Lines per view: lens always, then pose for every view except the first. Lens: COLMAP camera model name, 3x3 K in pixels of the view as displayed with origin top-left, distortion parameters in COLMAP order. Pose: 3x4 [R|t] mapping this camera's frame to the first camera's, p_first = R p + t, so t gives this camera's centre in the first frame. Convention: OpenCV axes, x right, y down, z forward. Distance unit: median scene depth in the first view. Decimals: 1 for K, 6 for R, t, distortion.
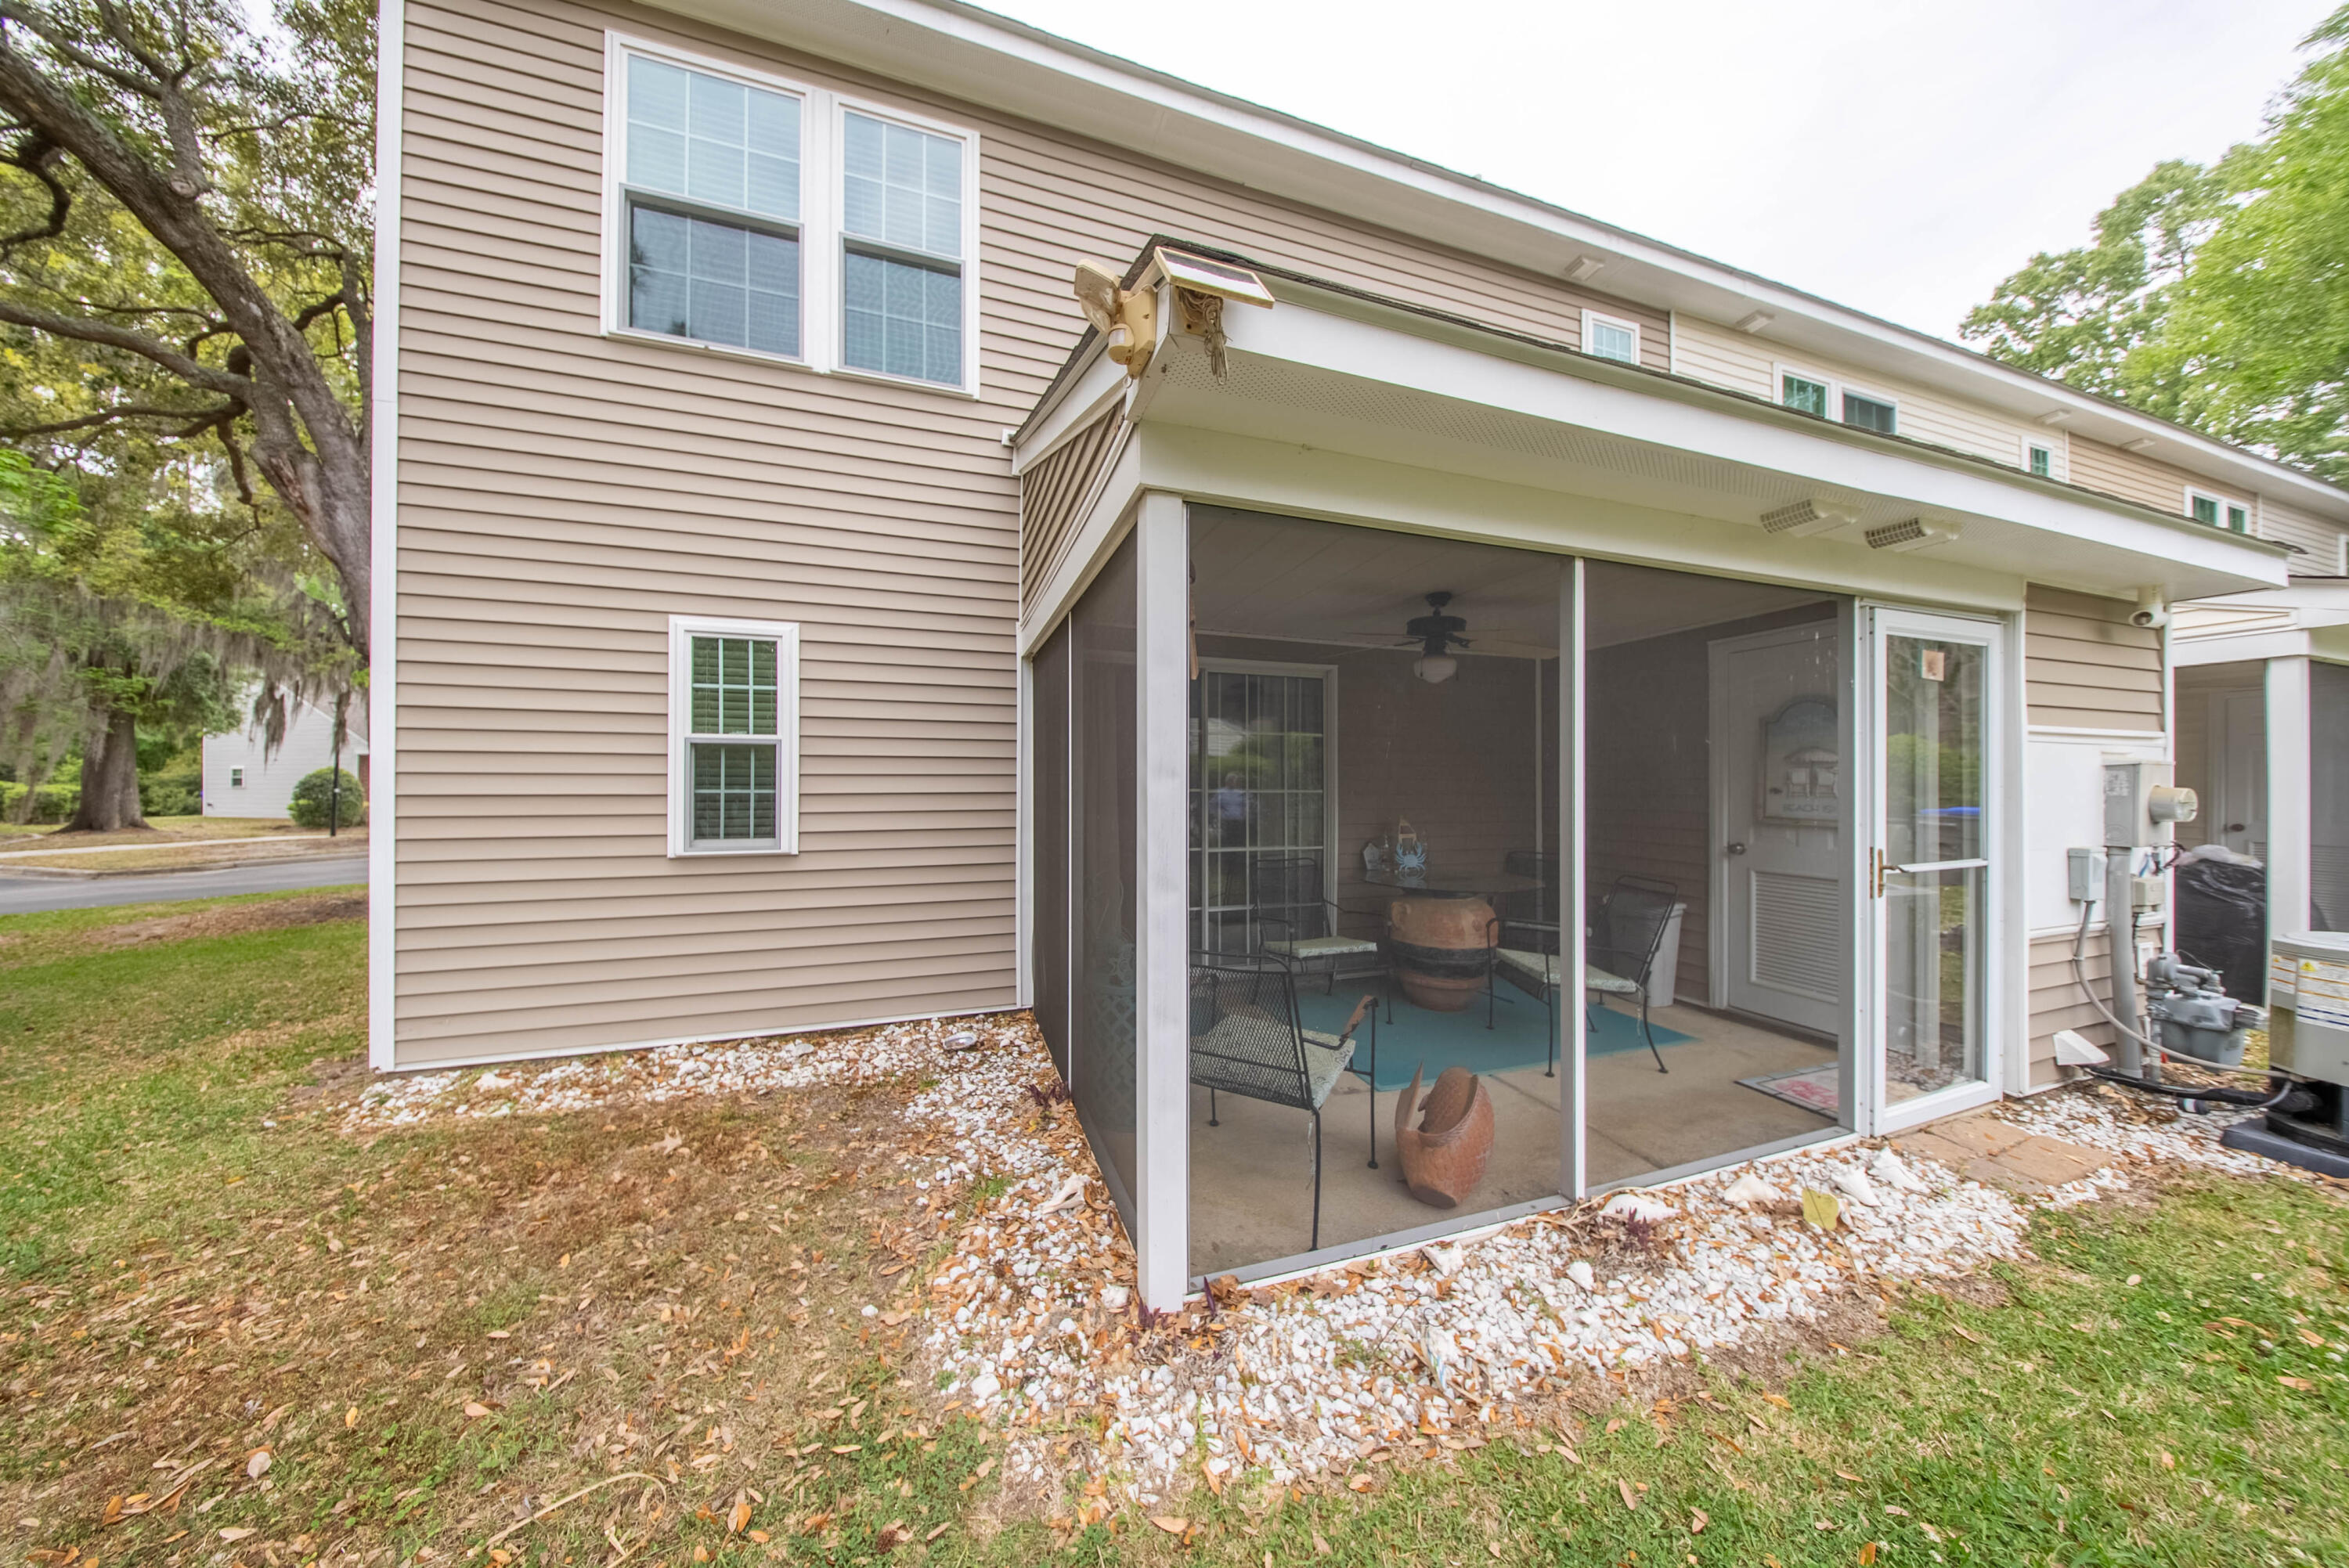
lens RADIAL K [[694.0, 0, 1161.0], [0, 694.0, 780.1], [0, 0, 1]] dist [-0.000165, -0.002077]
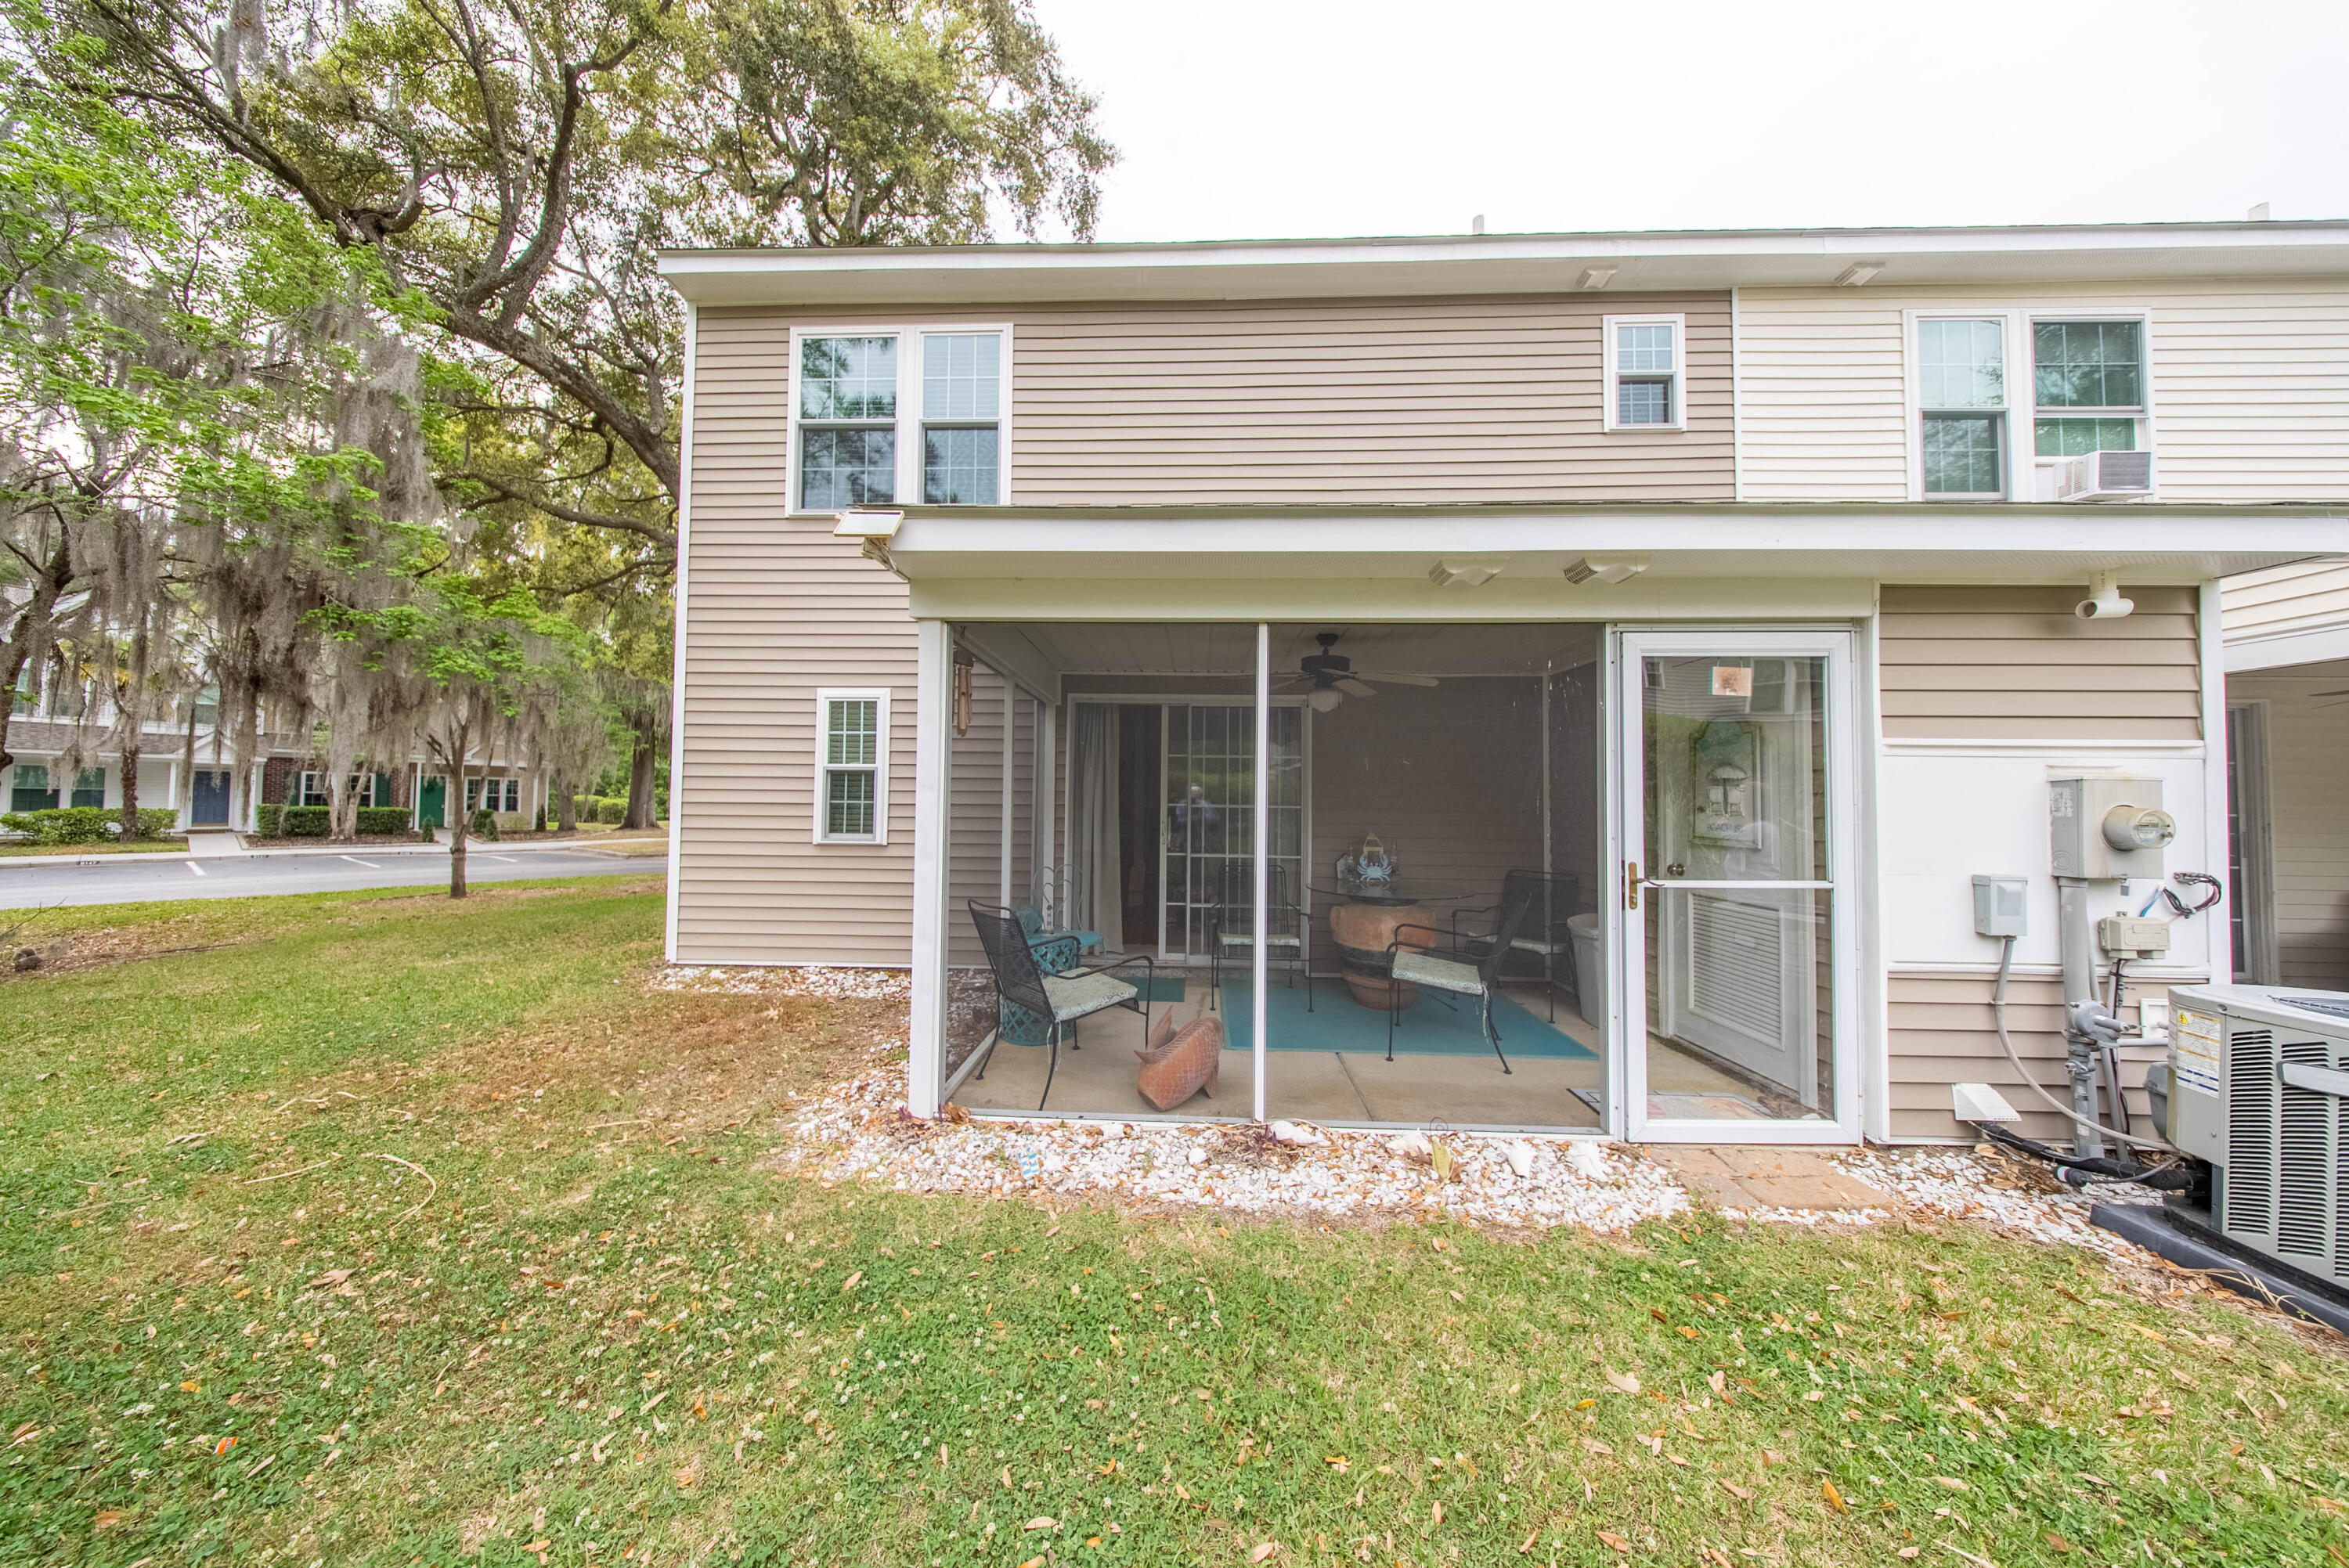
lens RADIAL K [[694.0, 0, 1161.0], [0, 694.0, 780.1], [0, 0, 1]] dist [-0.000165, -0.002077]
pose [[0.934813, -0.003991, -0.355118, 0.643354], [-0.006380, 0.999587, -0.028028, 0.008232], [0.355083, 0.028466, 0.934401, -0.199152]]
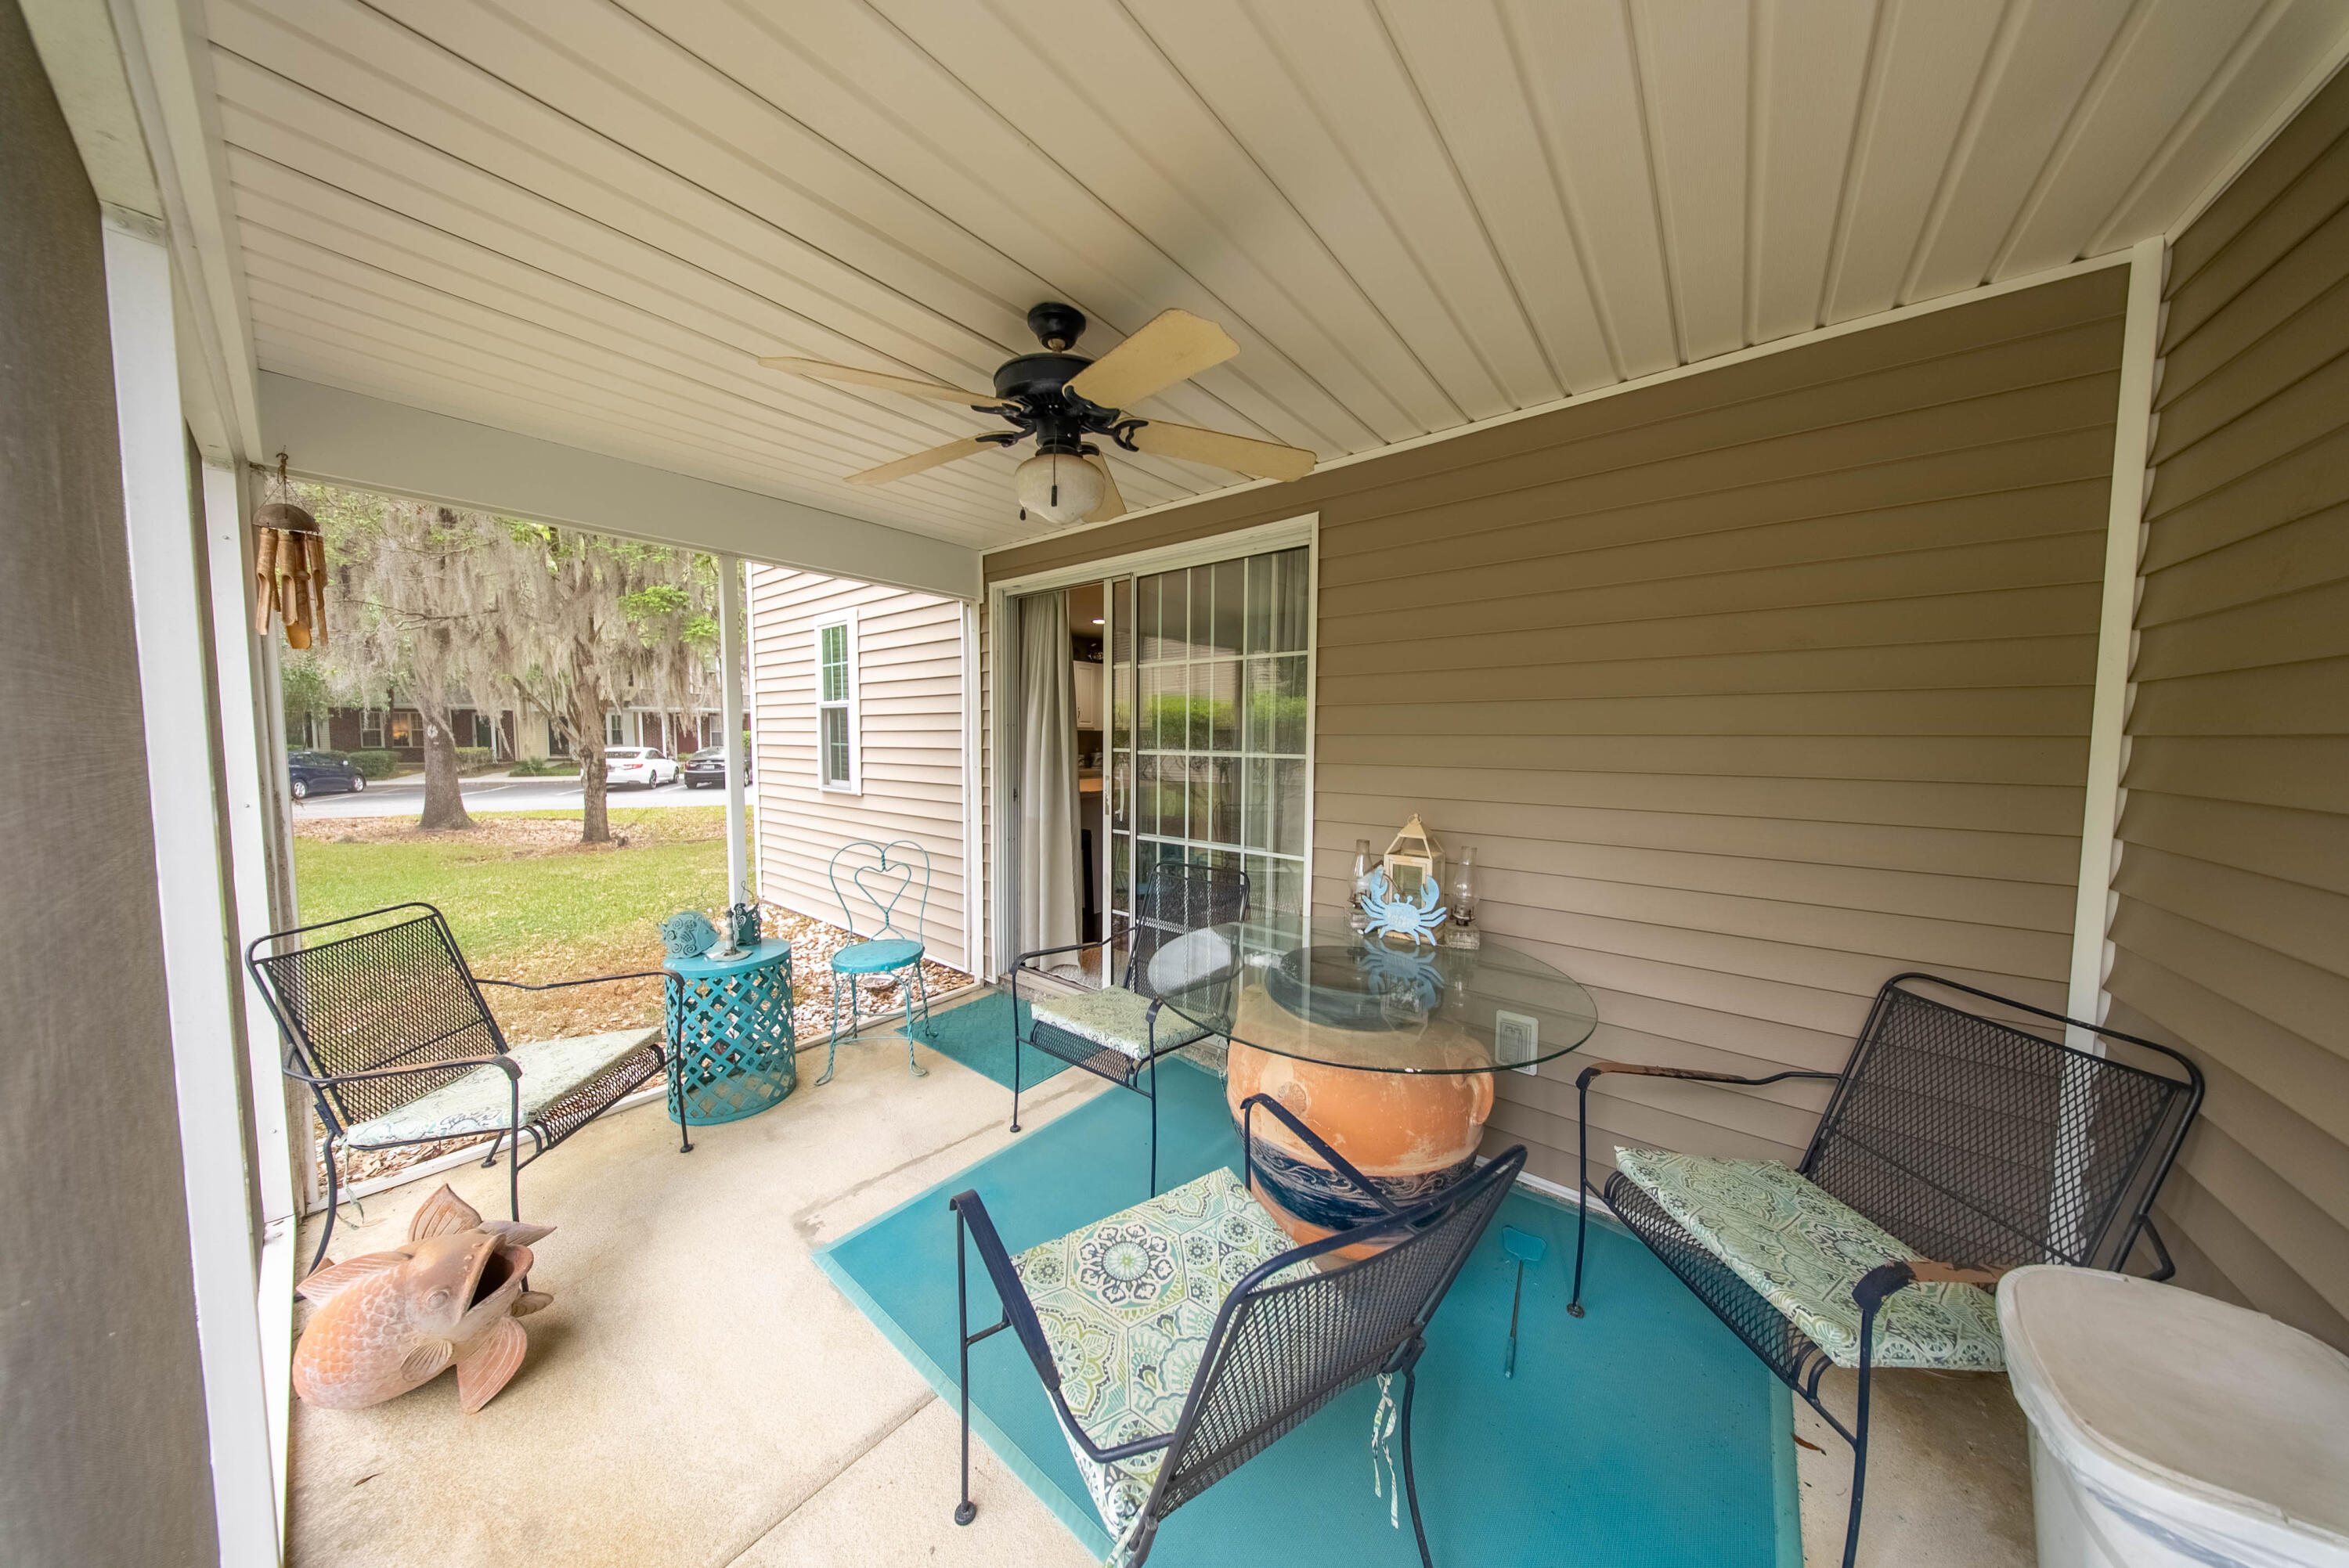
lens RADIAL K [[694.0, 0, 1161.0], [0, 694.0, 780.1], [0, 0, 1]] dist [-0.000165, -0.002077]
pose [[0.538714, 0.053473, -0.840790, 0.962796], [-0.001093, 0.998027, 0.062772, 0.001256], [0.842488, -0.032897, 0.537710, 0.937522]]
